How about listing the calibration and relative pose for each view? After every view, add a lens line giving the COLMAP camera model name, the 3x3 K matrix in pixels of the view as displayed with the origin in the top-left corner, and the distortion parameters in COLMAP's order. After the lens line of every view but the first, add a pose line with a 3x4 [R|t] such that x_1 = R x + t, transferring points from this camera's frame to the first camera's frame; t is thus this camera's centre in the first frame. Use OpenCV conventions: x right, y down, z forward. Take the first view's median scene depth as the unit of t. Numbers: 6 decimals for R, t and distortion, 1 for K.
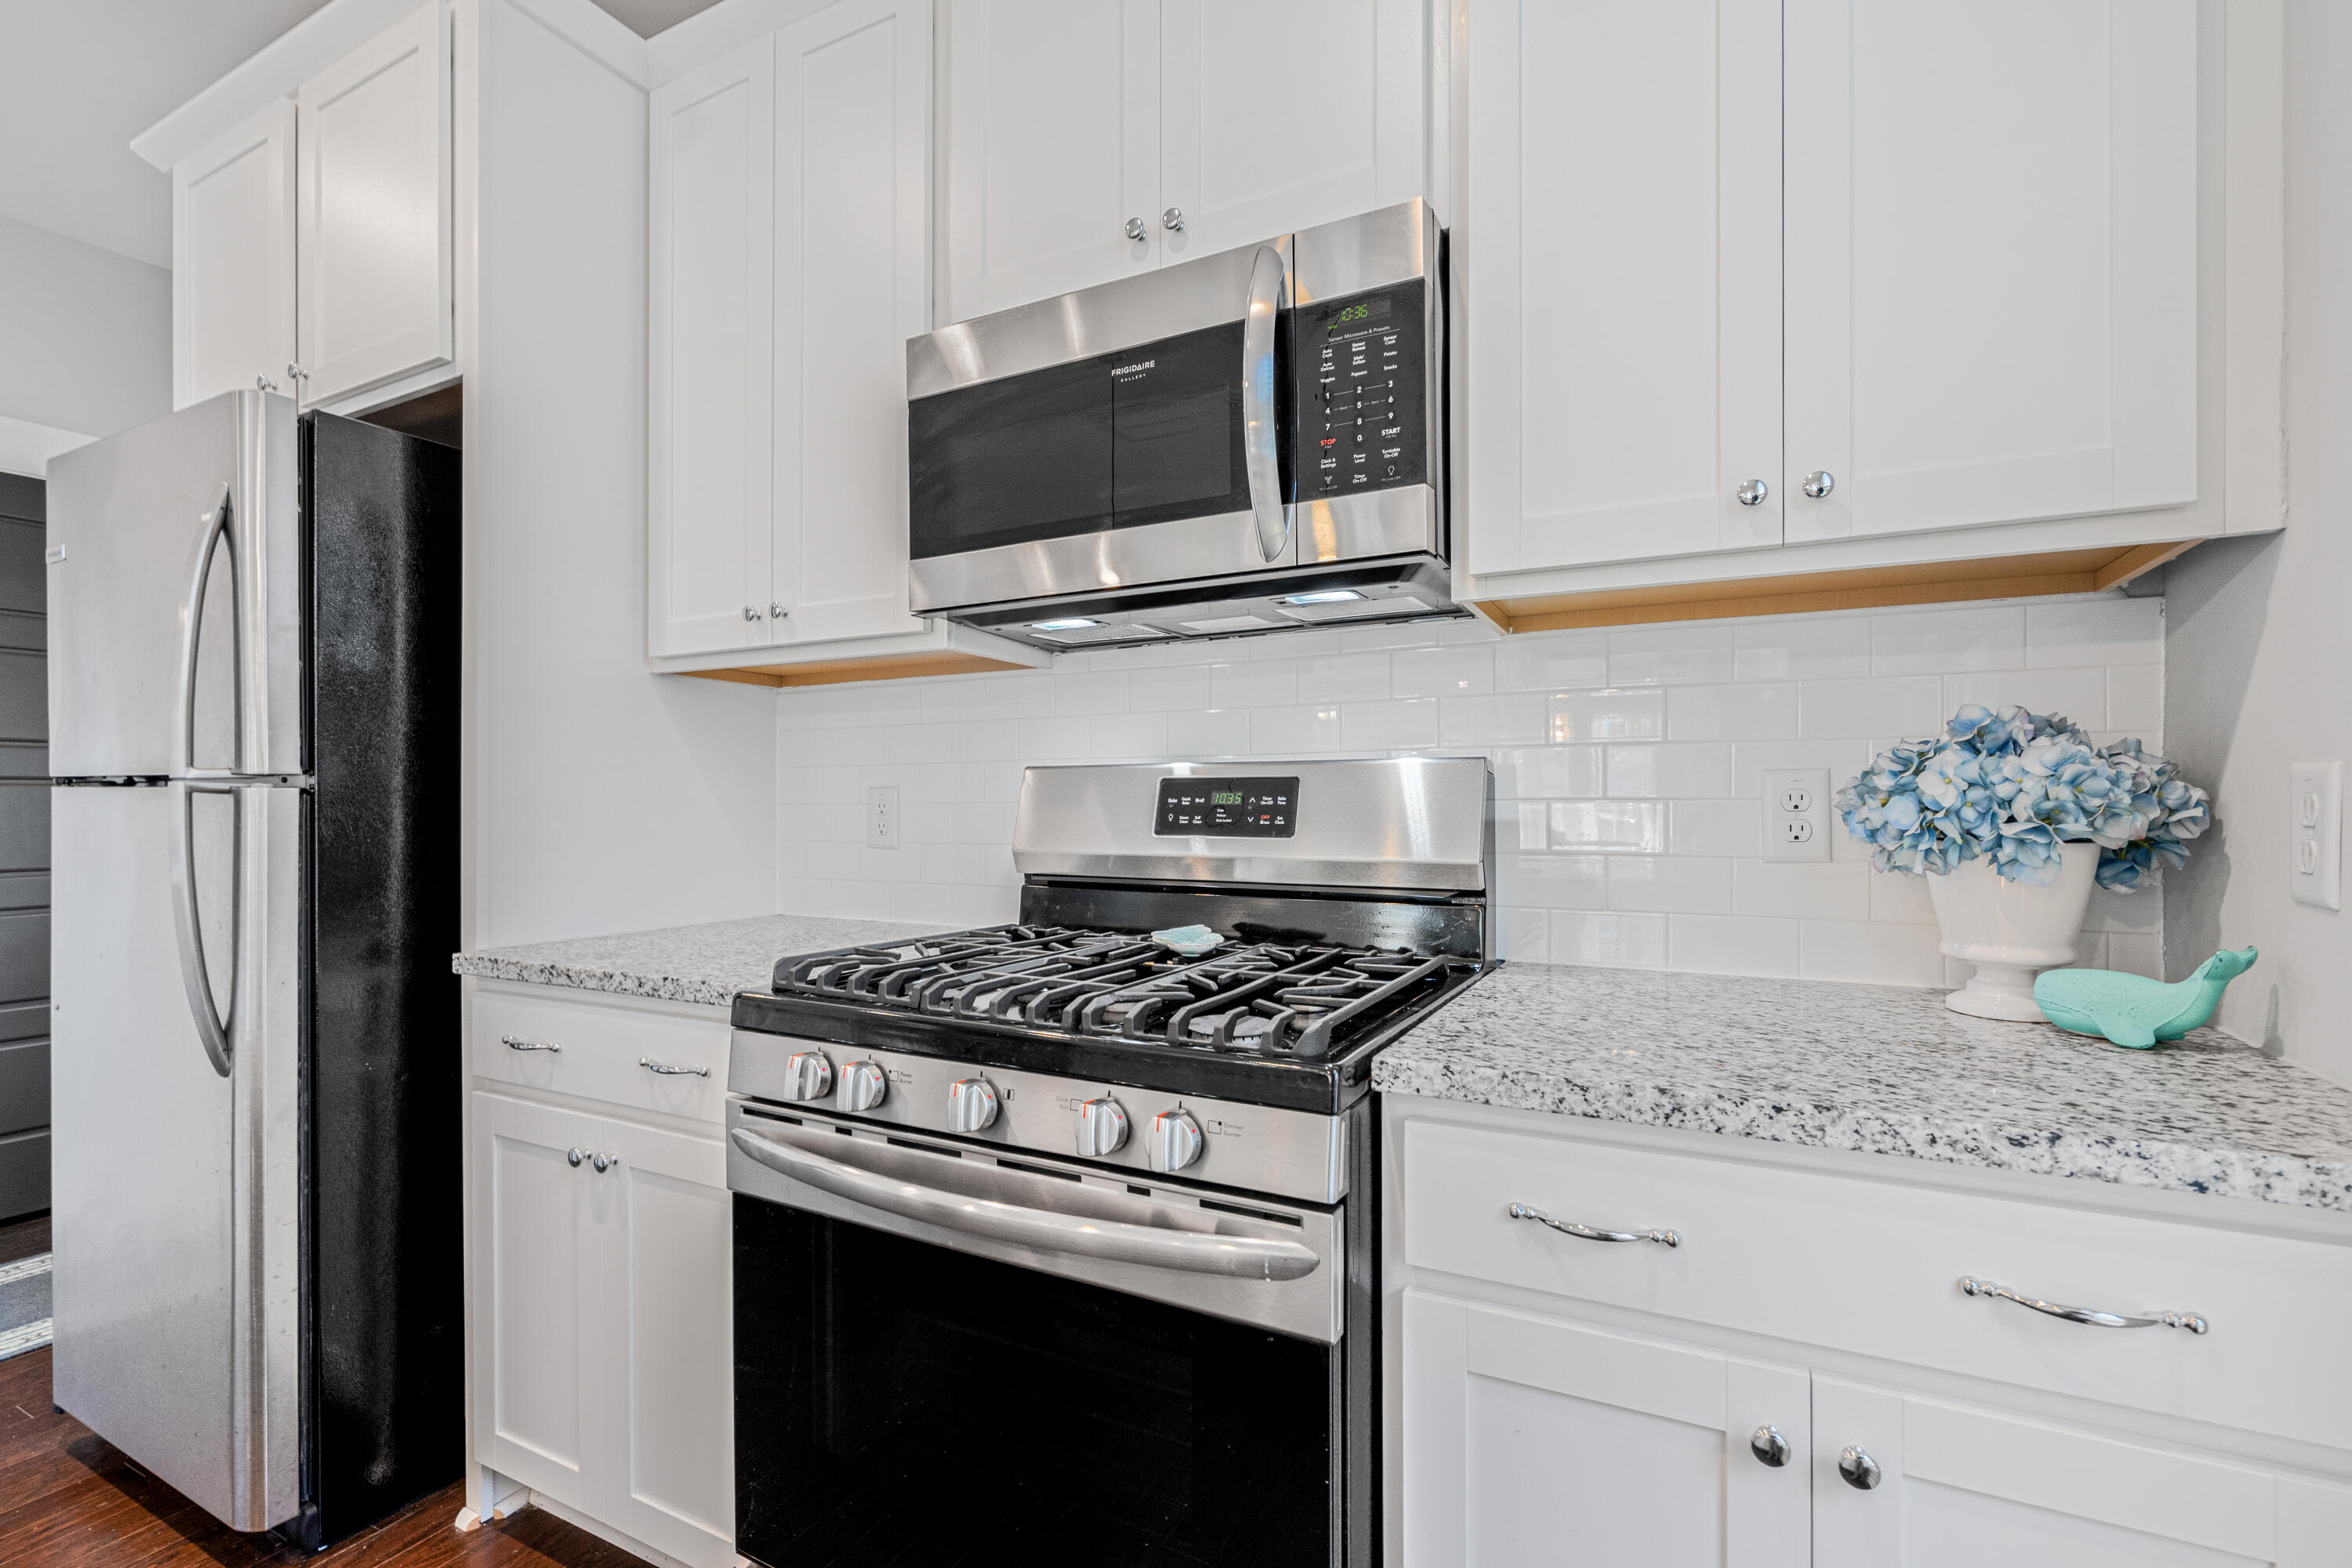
lens RADIAL K [[1074.0, 0, 1182.1], [0, 1074.0, 790.8], [0, 0, 1]] dist [-0.000546, 0.000255]
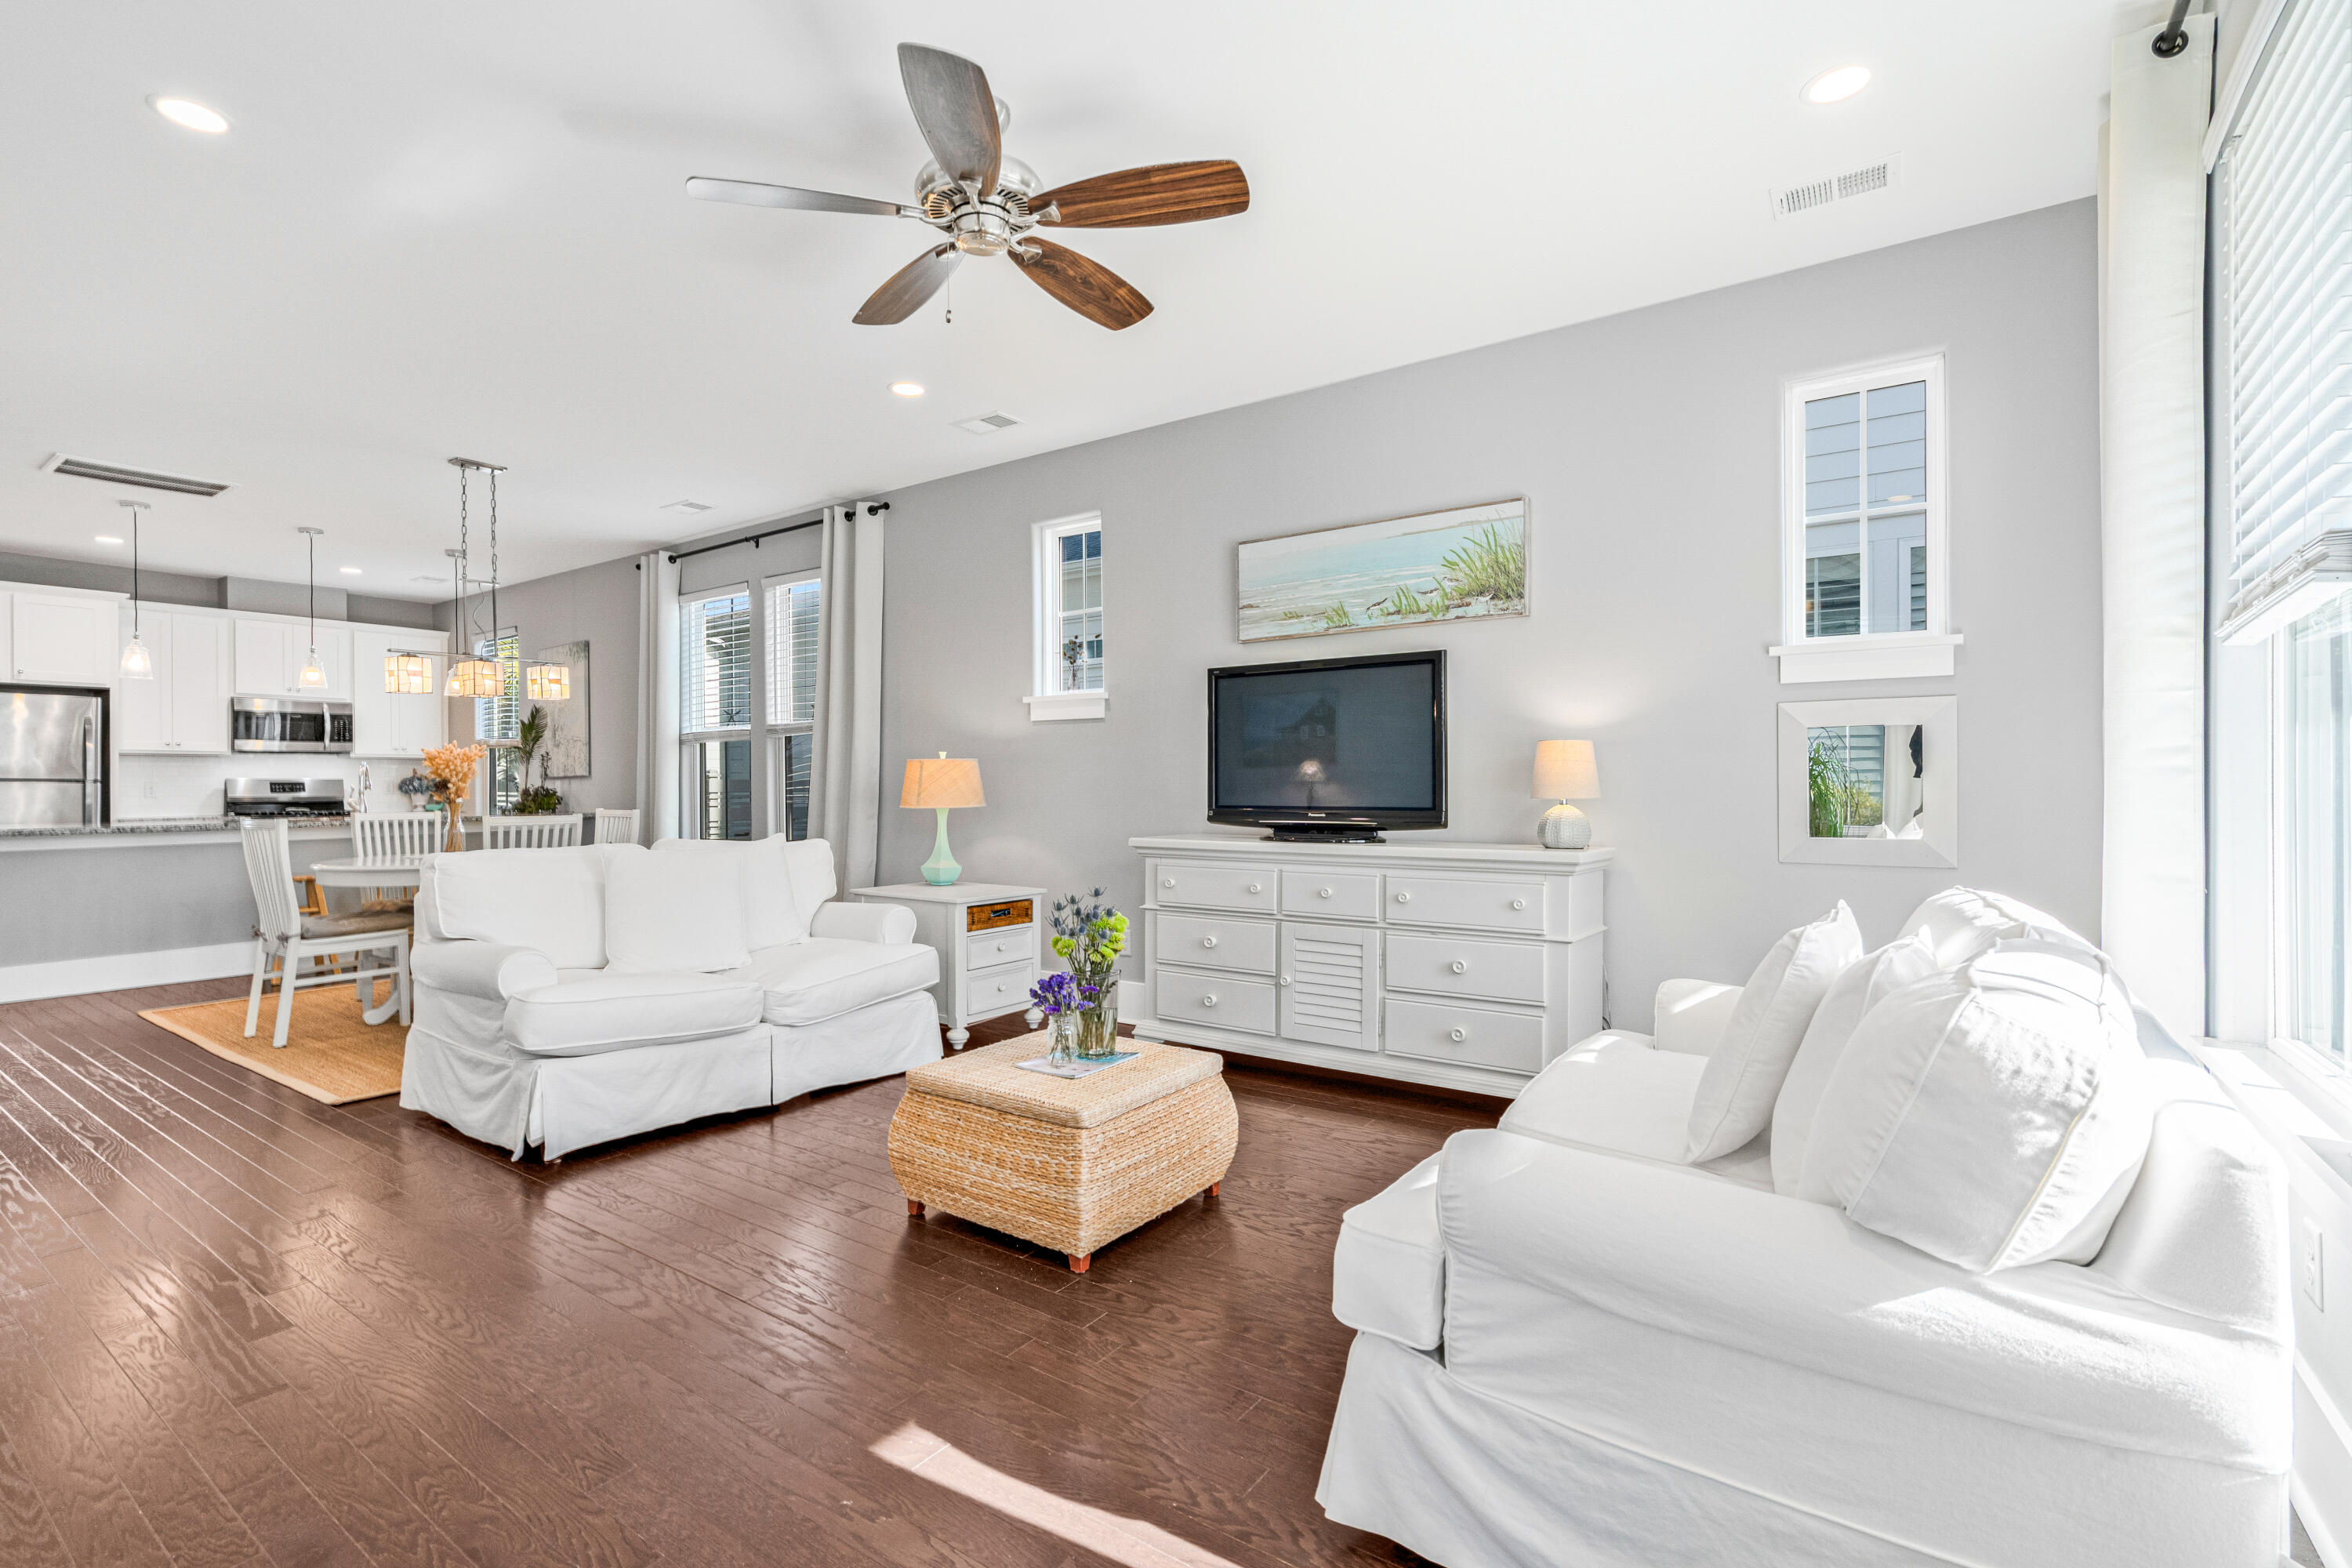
lens RADIAL K [[1074.0, 0, 1175.1], [0, 1074.0, 789.7], [0, 0, 1]] dist [-0.000546, 0.000255]
pose [[0.118949, 0.006671, 0.992878, -5.029904], [-0.008152, 0.999950, -0.005742, 0.022751], [-0.992867, -0.007411, 0.118997, -4.303624]]
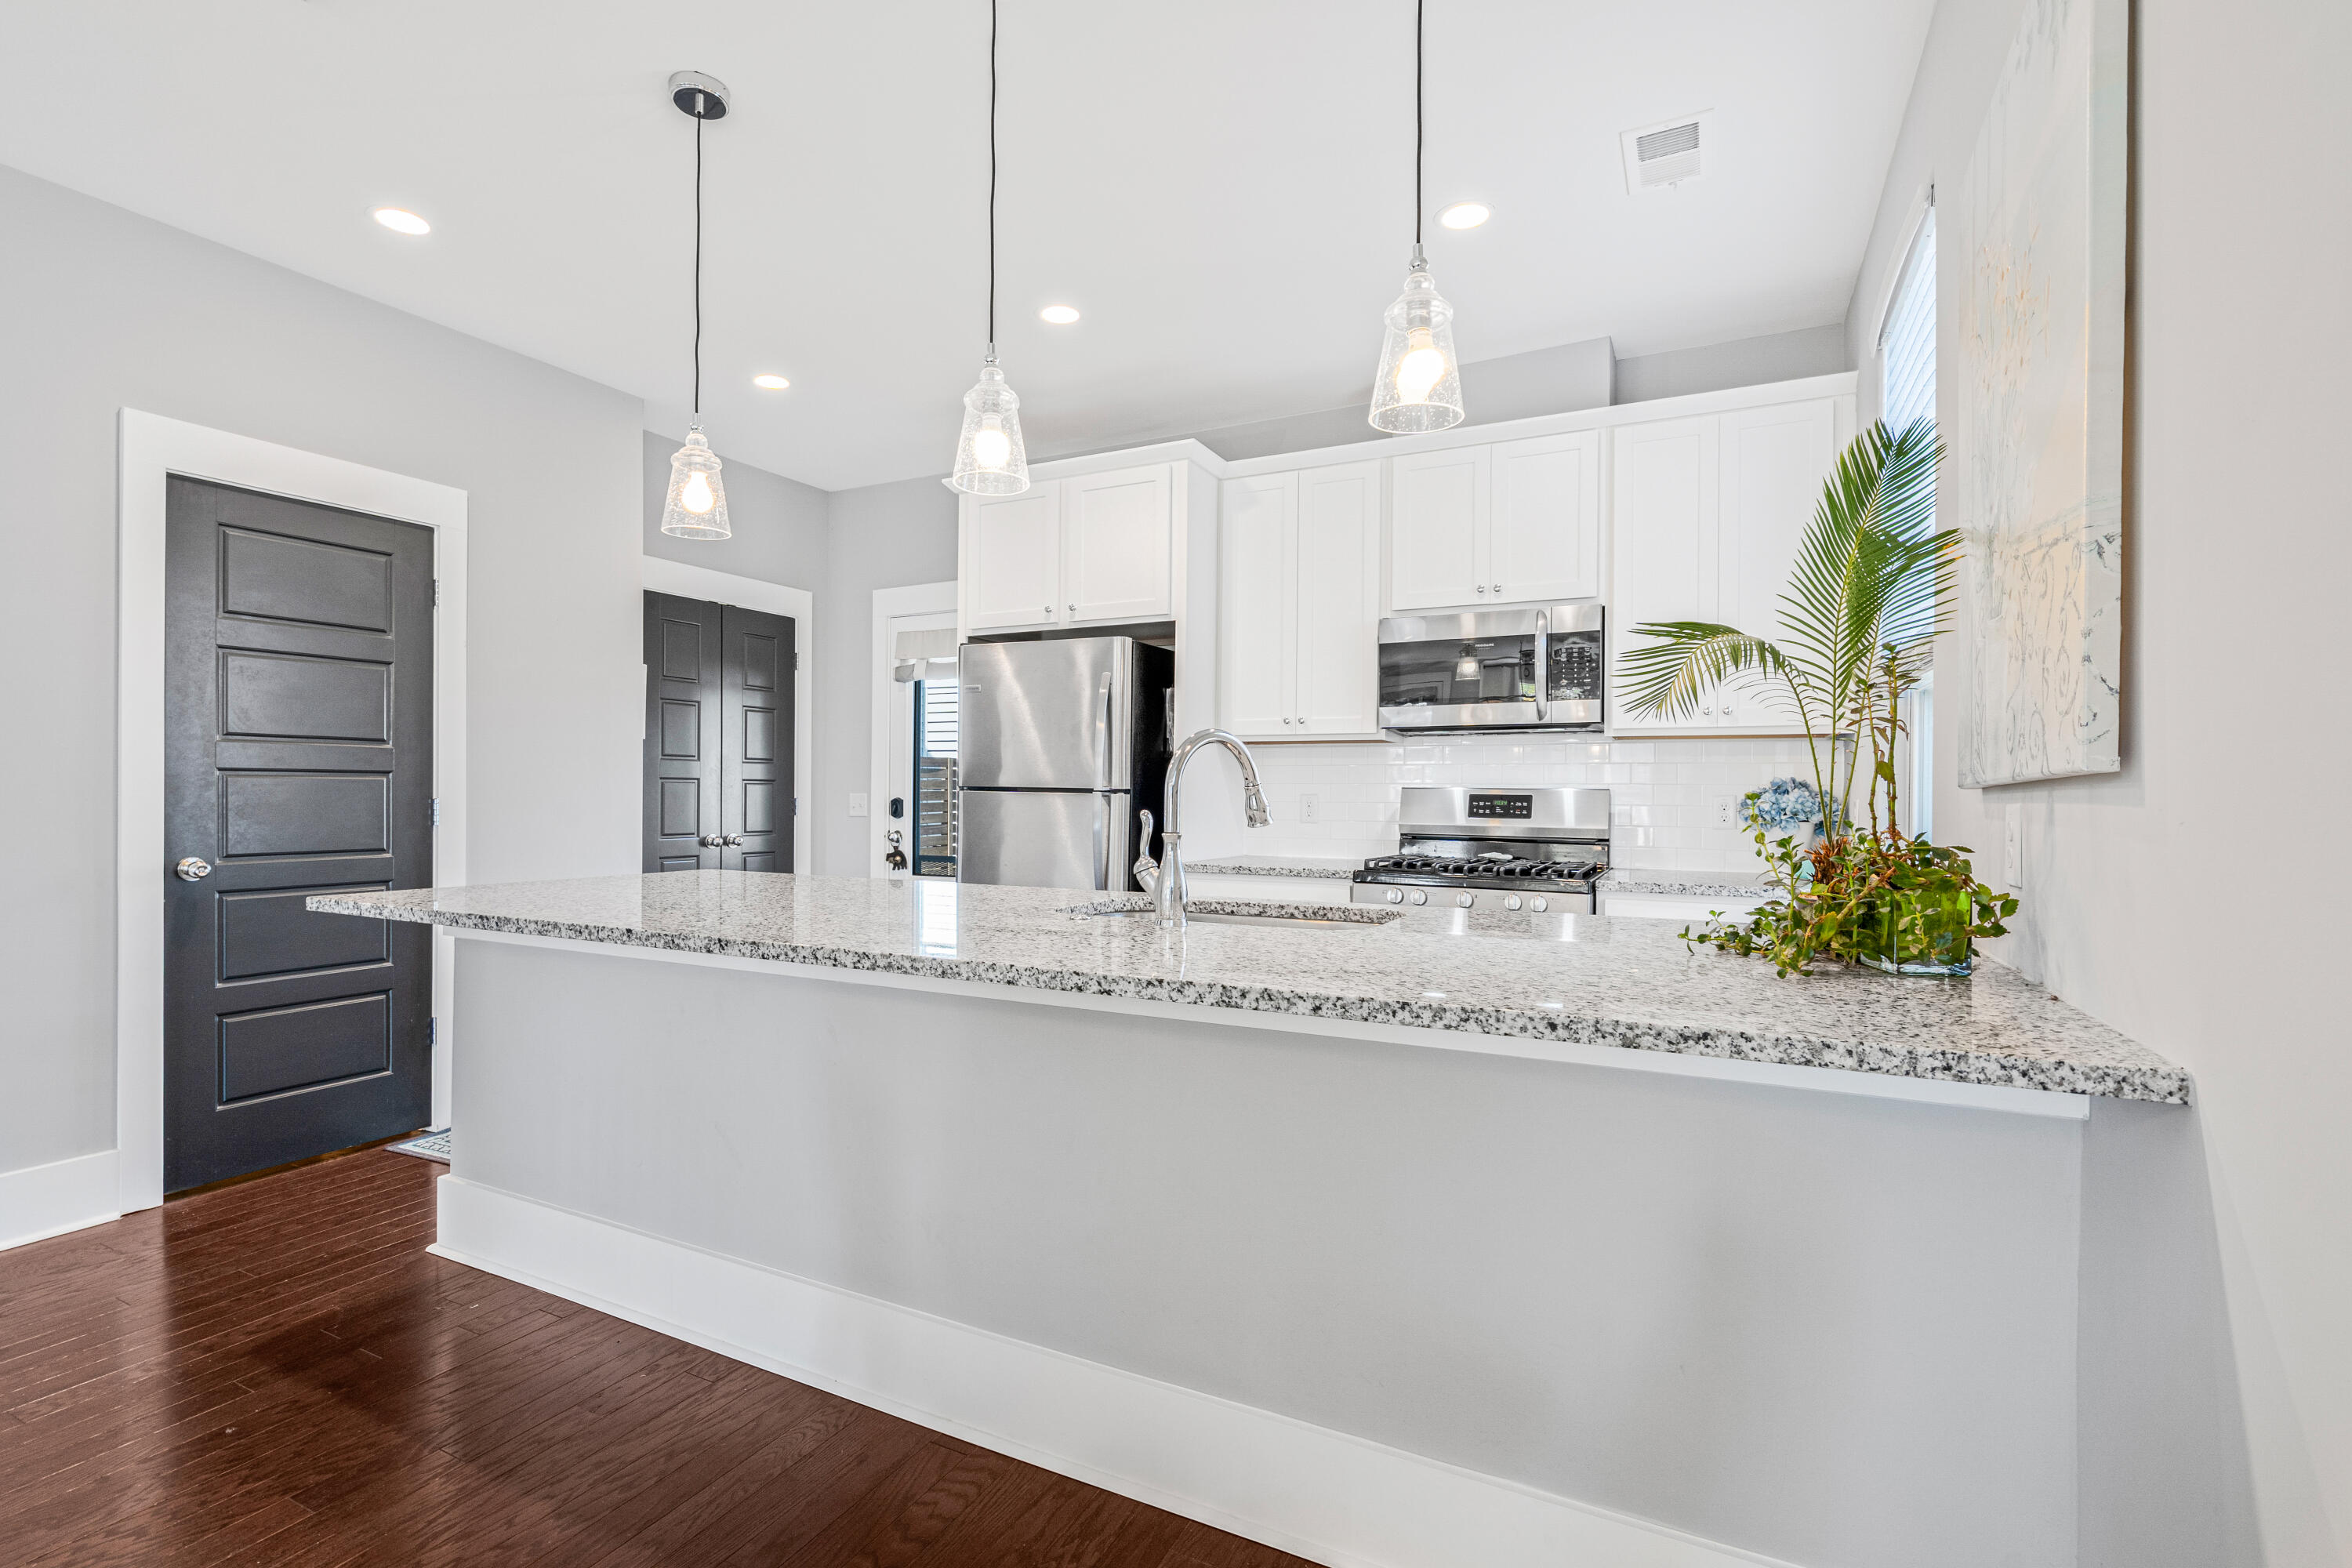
lens RADIAL K [[1074.0, 0, 1170.5], [0, 1074.0, 794.9], [0, 0, 1]] dist [-0.000546, 0.000255]
pose [[0.999342, 0.012416, 0.034075, -0.846612], [-0.012855, 0.999837, 0.012714, -0.035251], [-0.033912, -0.013143, 0.999338, -1.547276]]
